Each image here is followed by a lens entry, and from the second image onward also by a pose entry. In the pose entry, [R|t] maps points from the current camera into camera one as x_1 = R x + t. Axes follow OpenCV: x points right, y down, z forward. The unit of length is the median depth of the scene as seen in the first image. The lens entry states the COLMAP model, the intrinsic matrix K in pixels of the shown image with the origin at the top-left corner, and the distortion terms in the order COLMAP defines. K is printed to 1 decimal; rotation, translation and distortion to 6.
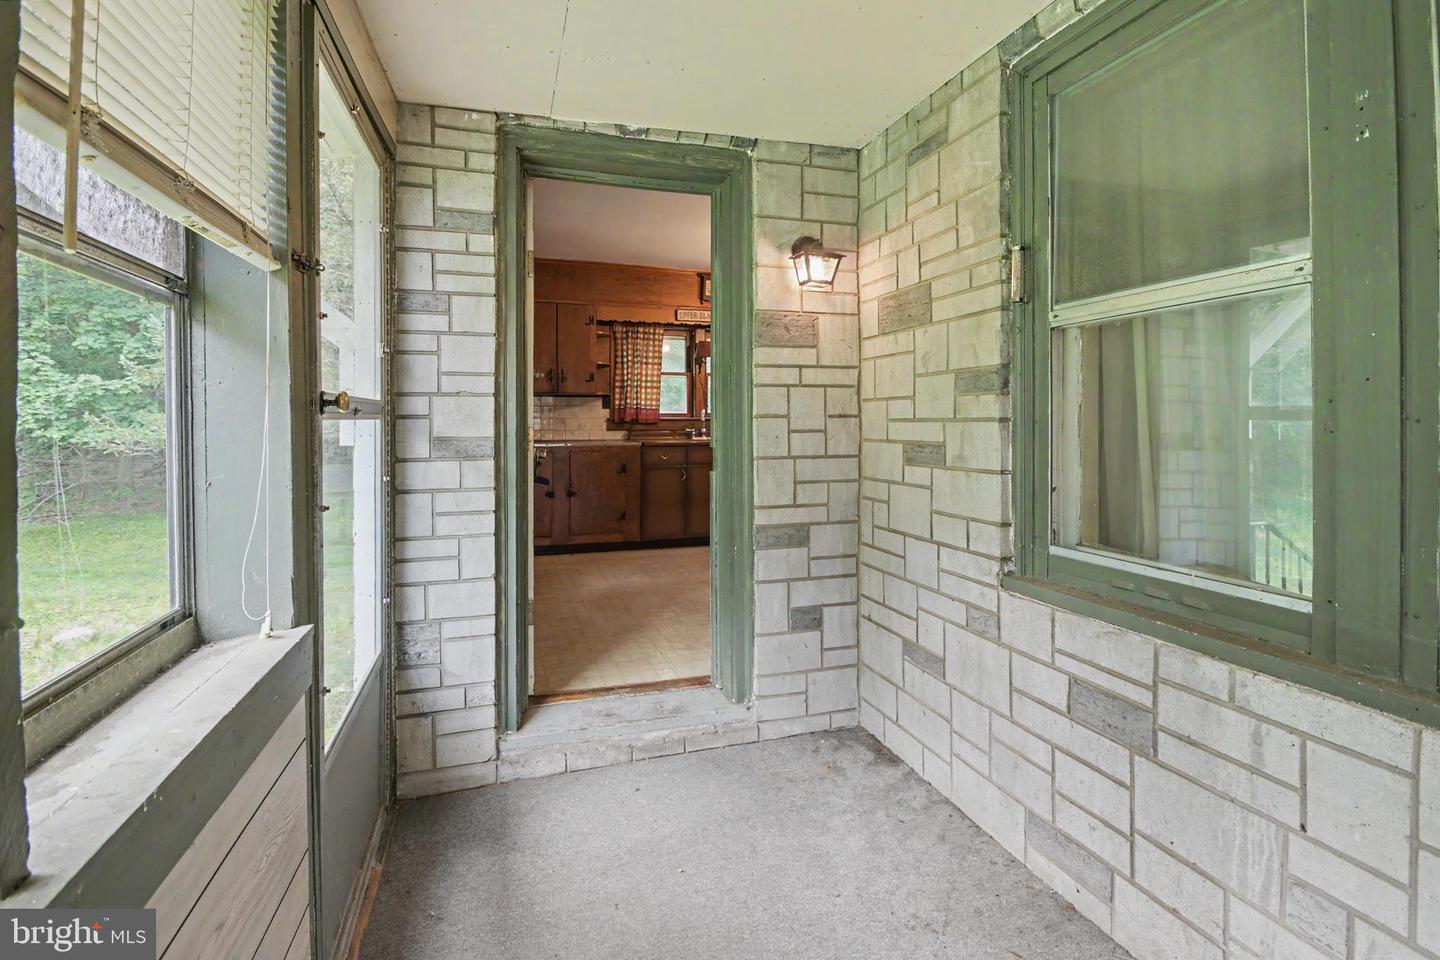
lens RADIAL K [[661.2, 0, 706.4], [0, 661.2, 461.3], [0, 0, 1]] dist [-0.002551, -0.014376]
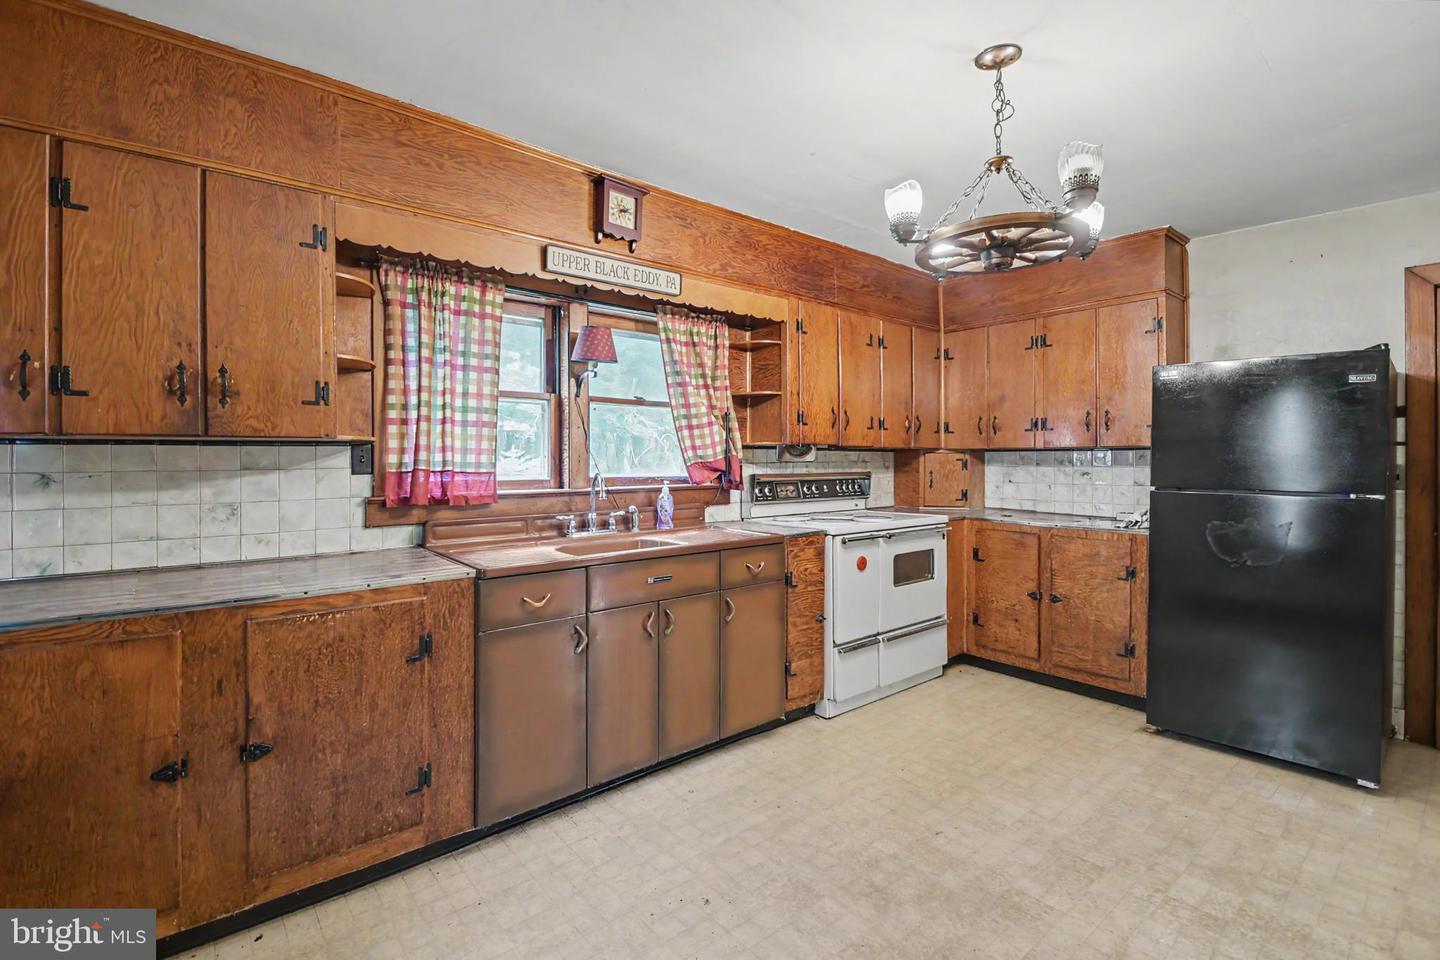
lens RADIAL K [[639.3, 0, 702.9], [0, 639.3, 477.4], [0, 0, 1]] dist [0.000432, -0.011658]
pose [[0.929881, -0.013287, 0.367621, -0.101926], [0.025372, 0.999284, -0.028062, -0.061825], [-0.366985, 0.035422, 0.929552, 0.564408]]
